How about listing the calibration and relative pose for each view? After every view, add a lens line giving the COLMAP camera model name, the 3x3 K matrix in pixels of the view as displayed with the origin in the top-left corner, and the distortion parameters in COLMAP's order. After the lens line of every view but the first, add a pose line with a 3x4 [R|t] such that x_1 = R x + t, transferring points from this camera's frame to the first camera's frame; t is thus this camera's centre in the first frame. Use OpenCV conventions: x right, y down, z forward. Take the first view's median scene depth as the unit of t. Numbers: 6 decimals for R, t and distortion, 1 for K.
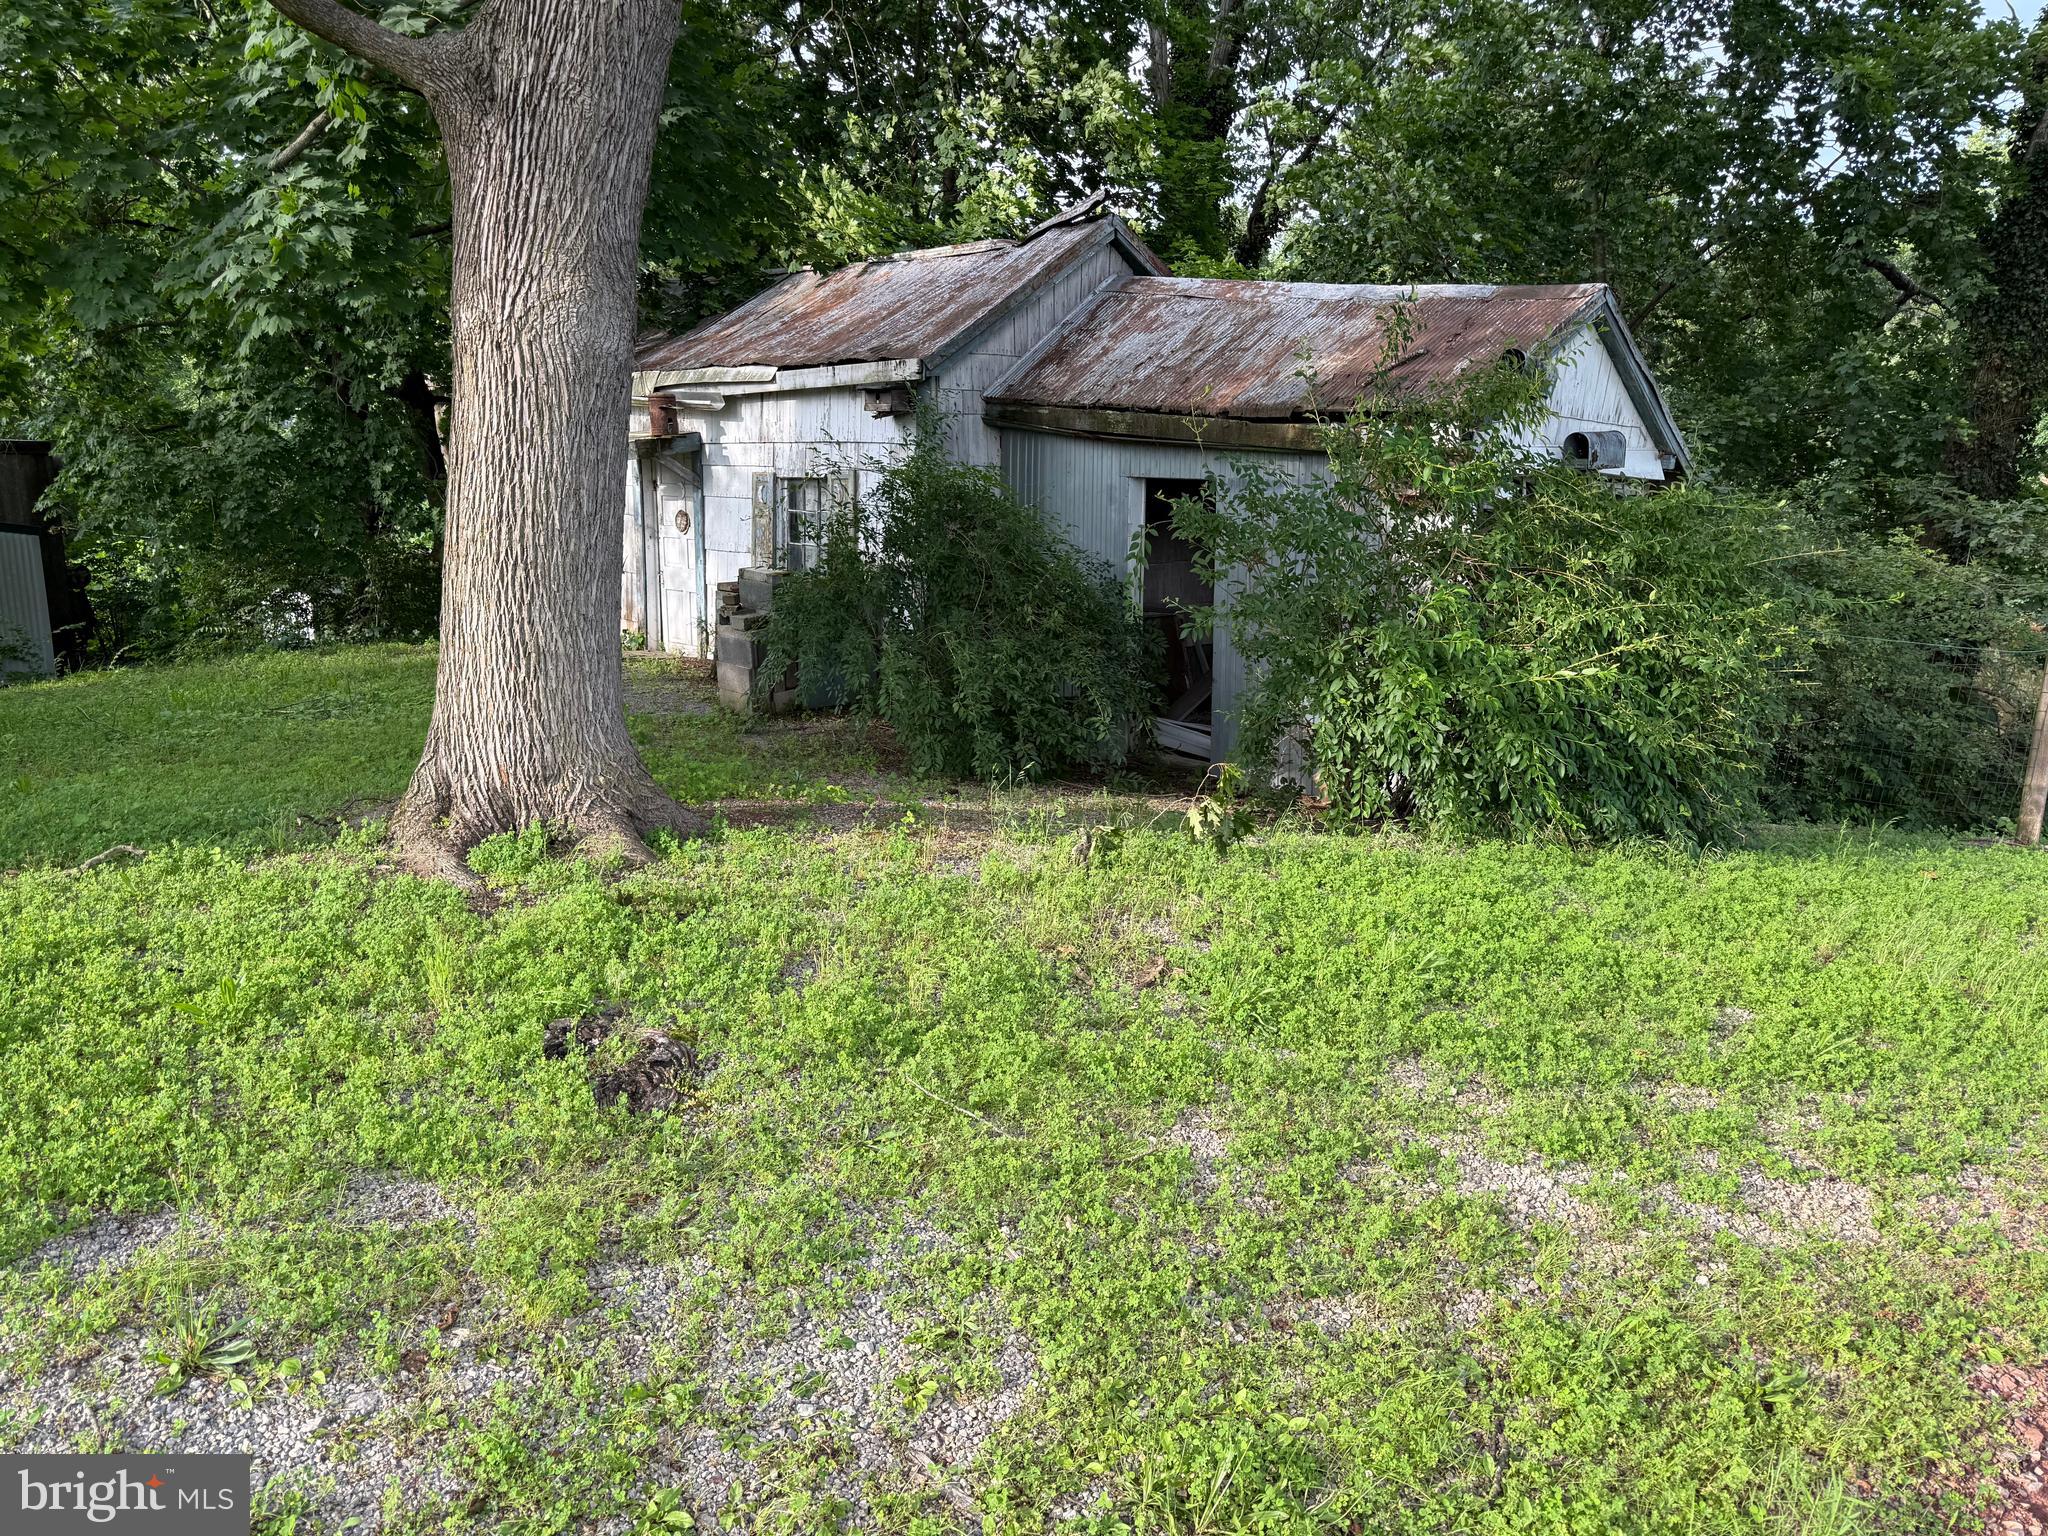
lens RADIAL K [[1419.9, 0, 1037.3], [0, 1419.9, 773.1], [0, 0, 1]] dist [0.164970, -0.360026]
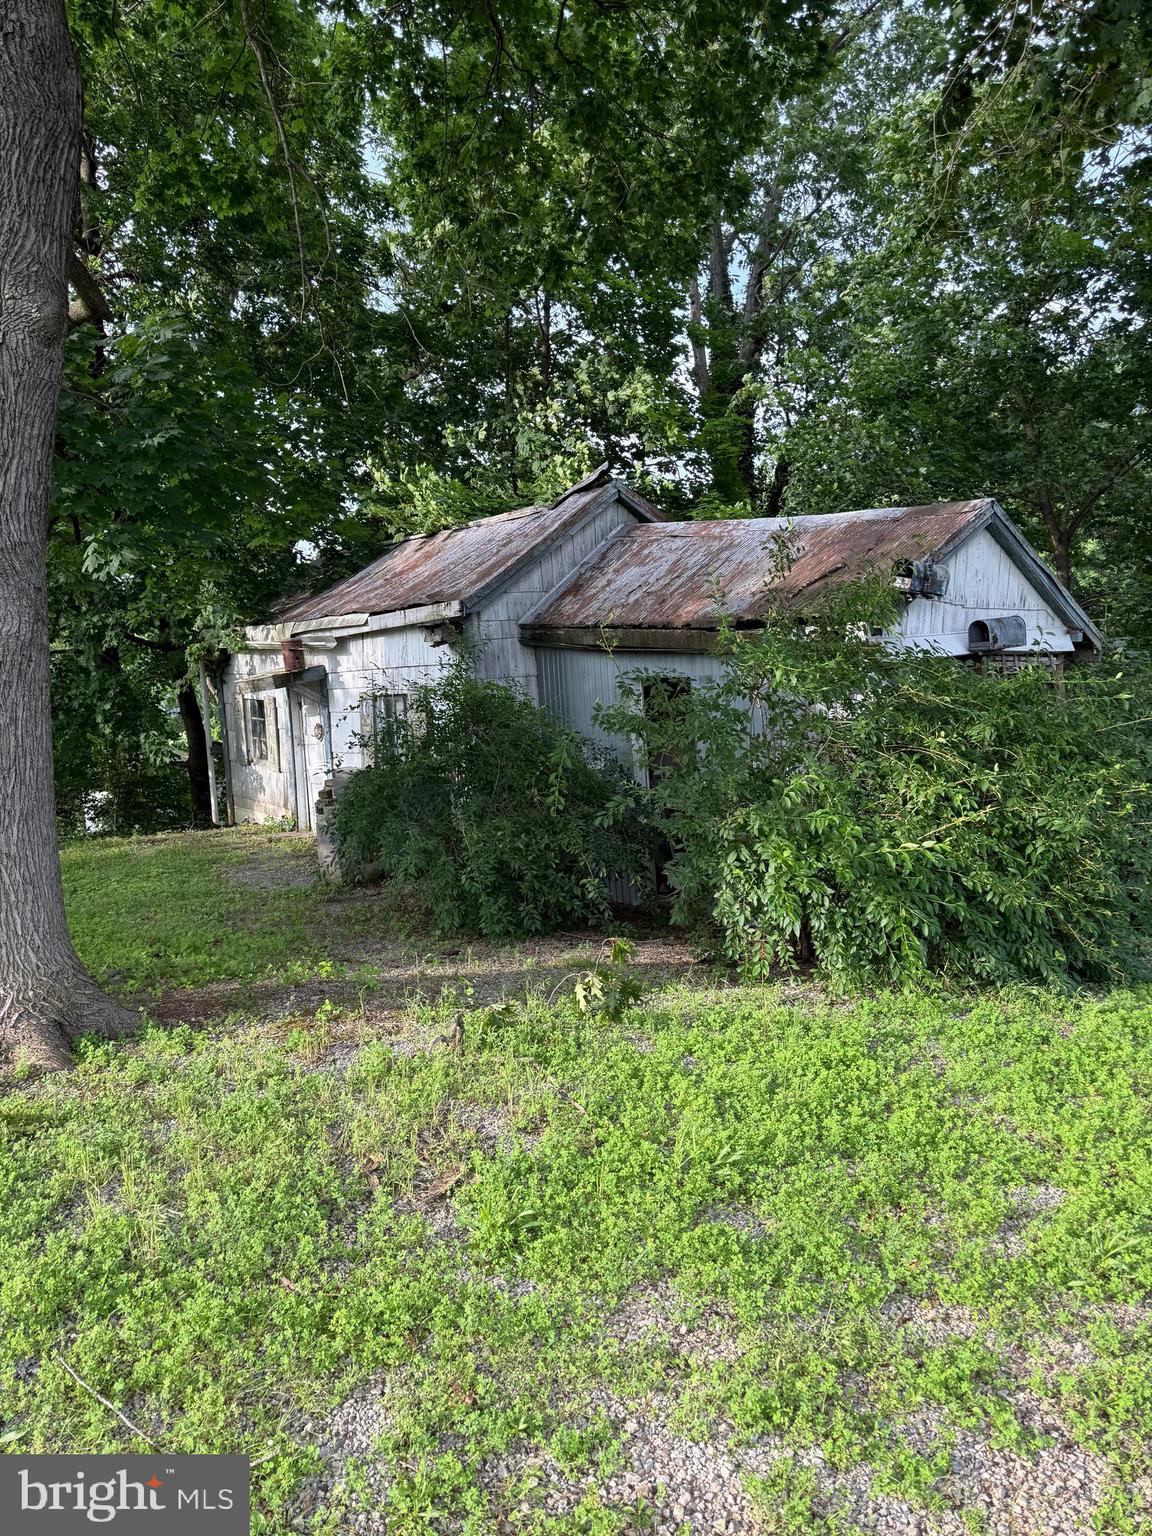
lens RADIAL K [[1064.9, 0, 576.0], [0, 1064.9, 768.0], [0, 0, 1]] dist [0.164970, -0.360026]
pose [[0.993439, -0.062142, -0.096007, 0.100315], [0.051036, 0.992158, -0.114095, -0.023944], [0.102344, 0.108446, 0.988820, 0.076387]]
